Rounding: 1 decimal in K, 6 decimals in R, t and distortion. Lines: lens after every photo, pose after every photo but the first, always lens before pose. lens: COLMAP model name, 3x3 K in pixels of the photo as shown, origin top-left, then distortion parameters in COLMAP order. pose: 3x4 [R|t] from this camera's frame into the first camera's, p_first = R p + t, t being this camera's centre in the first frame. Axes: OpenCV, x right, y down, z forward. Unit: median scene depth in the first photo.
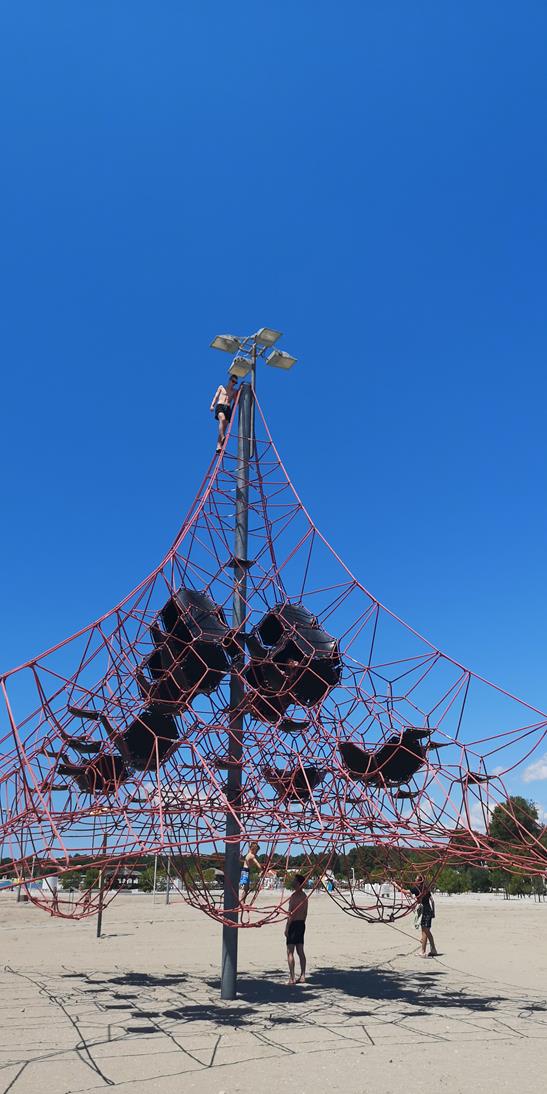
lens RADIAL K [[843.8, 0, 282.6], [0, 843.8, 548.8], [0, 0, 1]] dist [0.008439, -0.010362]
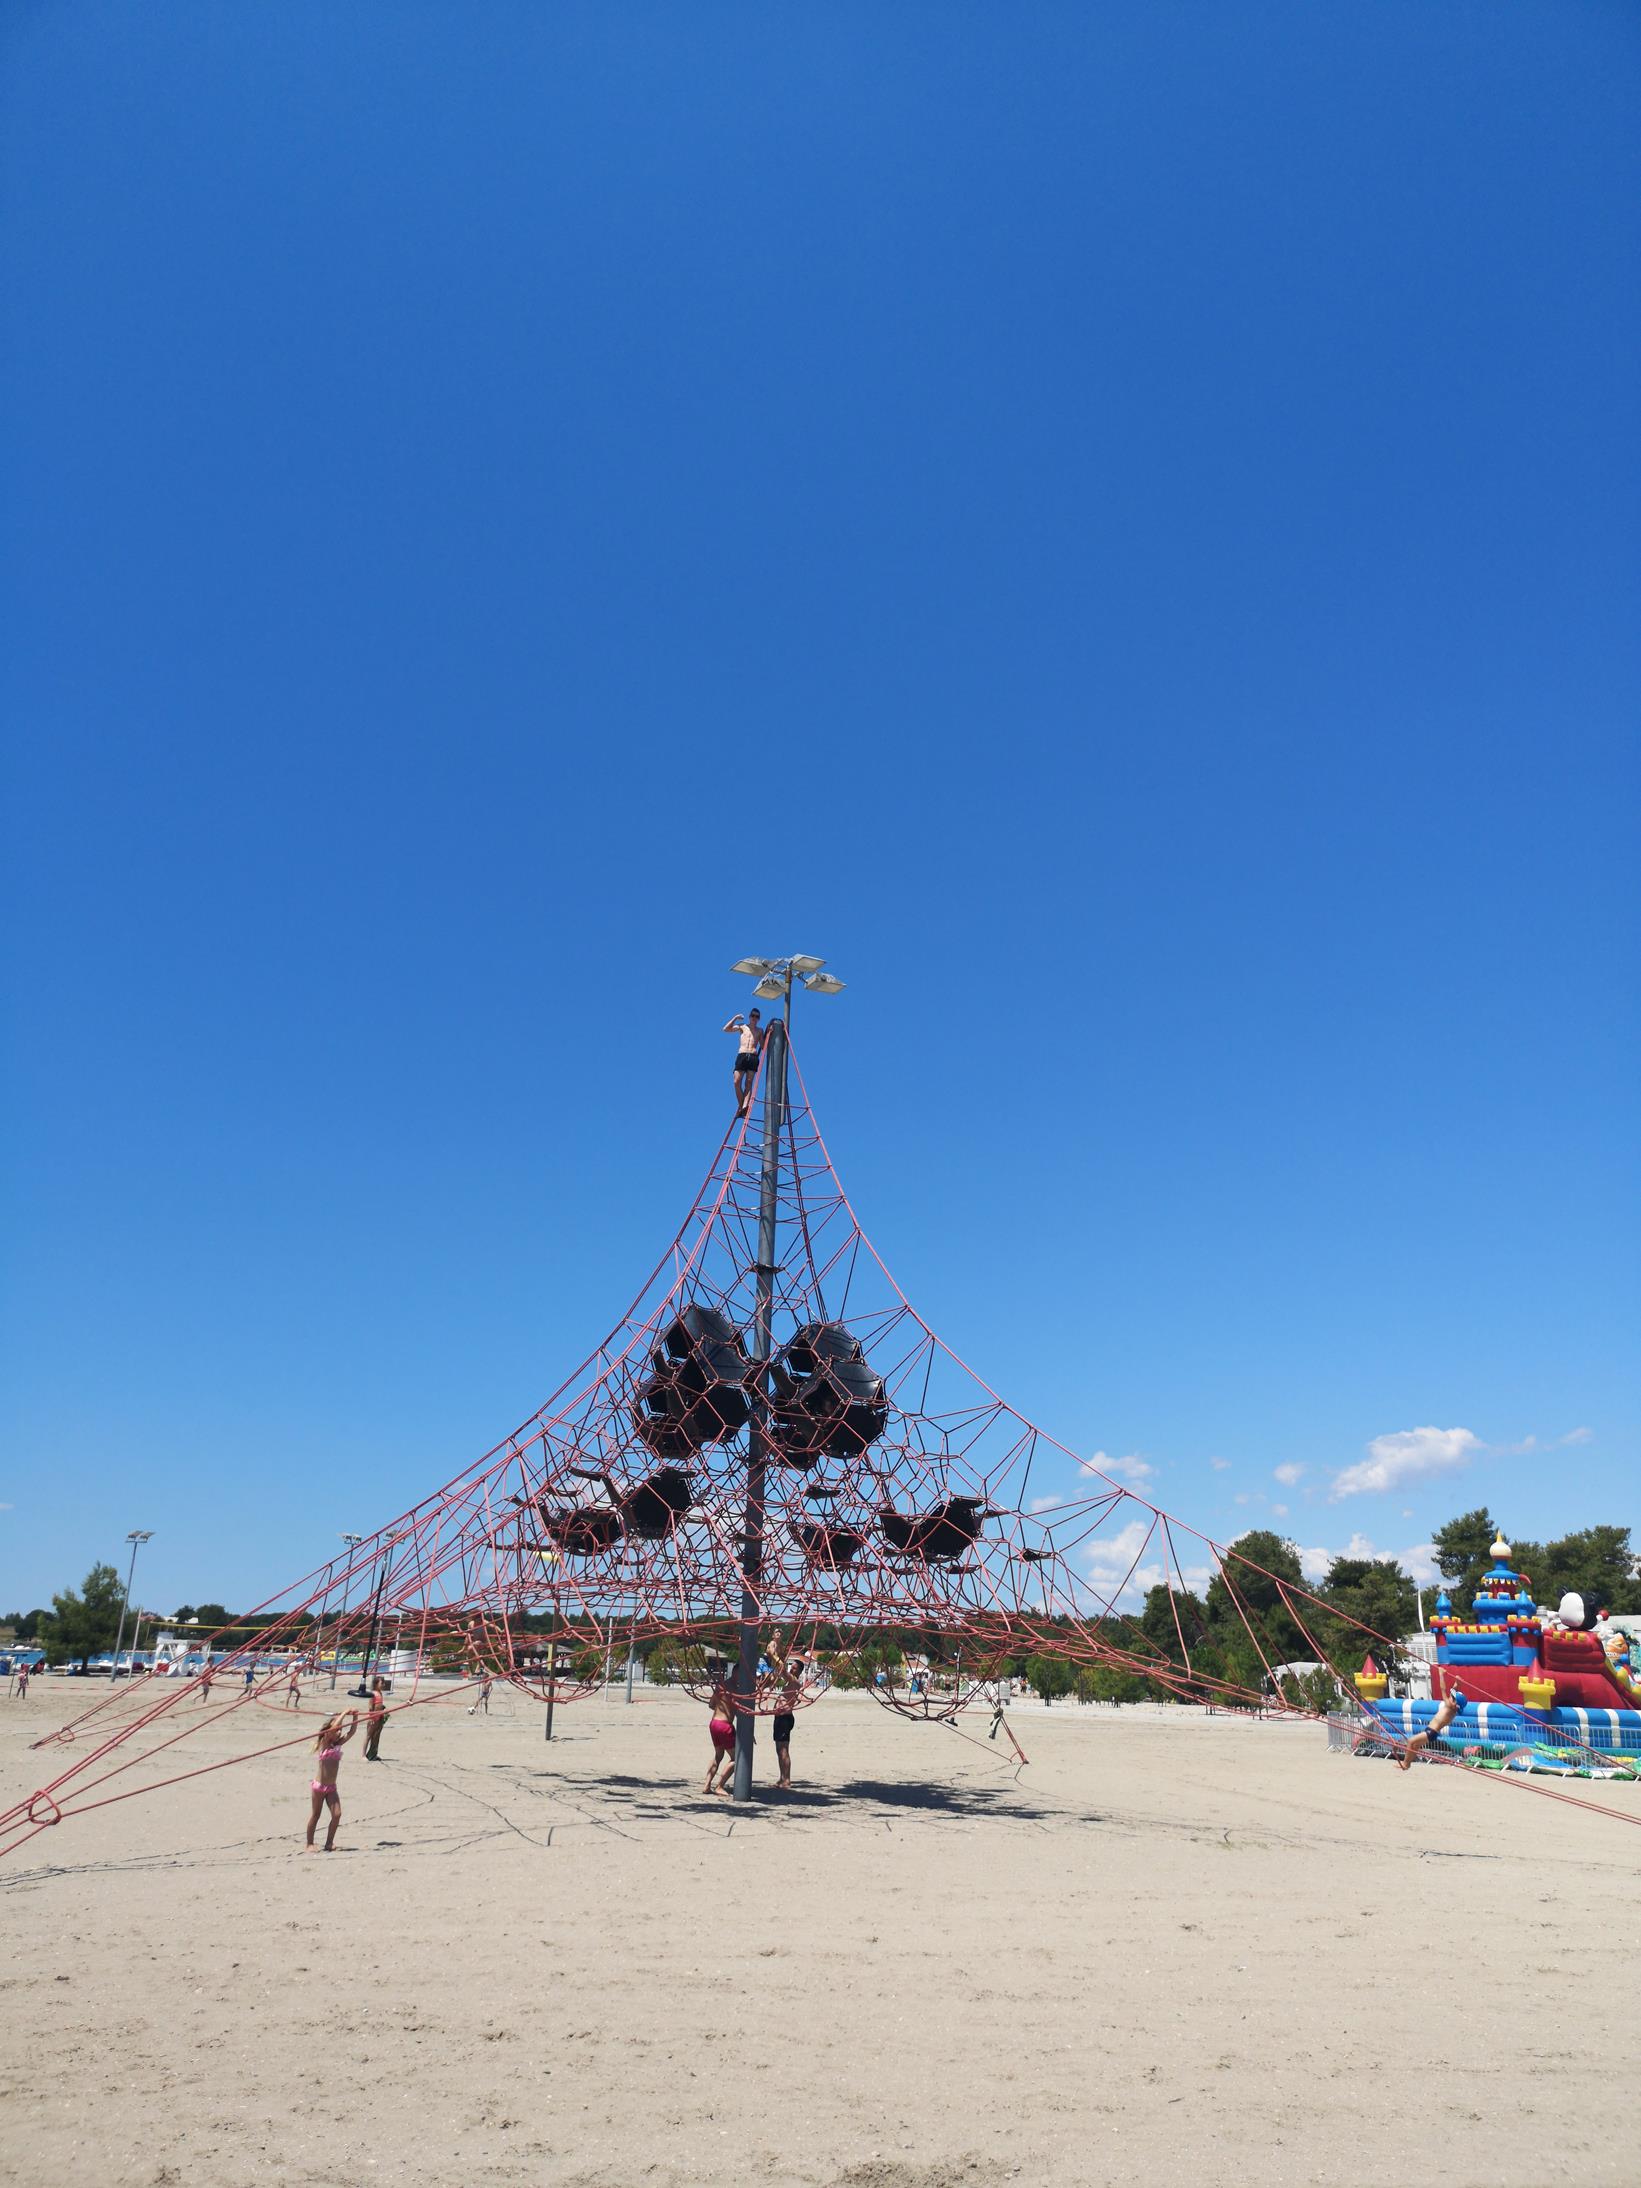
lens RADIAL K [[1708.6, 0, 802.4], [0, 1708.6, 1088.5], [0, 0, 1]] dist [-0.014297, 0.004806]
pose [[0.999392, 0.022915, -0.026288, 0.024458], [-0.021716, 0.998748, 0.045057, -0.241205], [0.027288, -0.044458, 0.998638, -0.624338]]
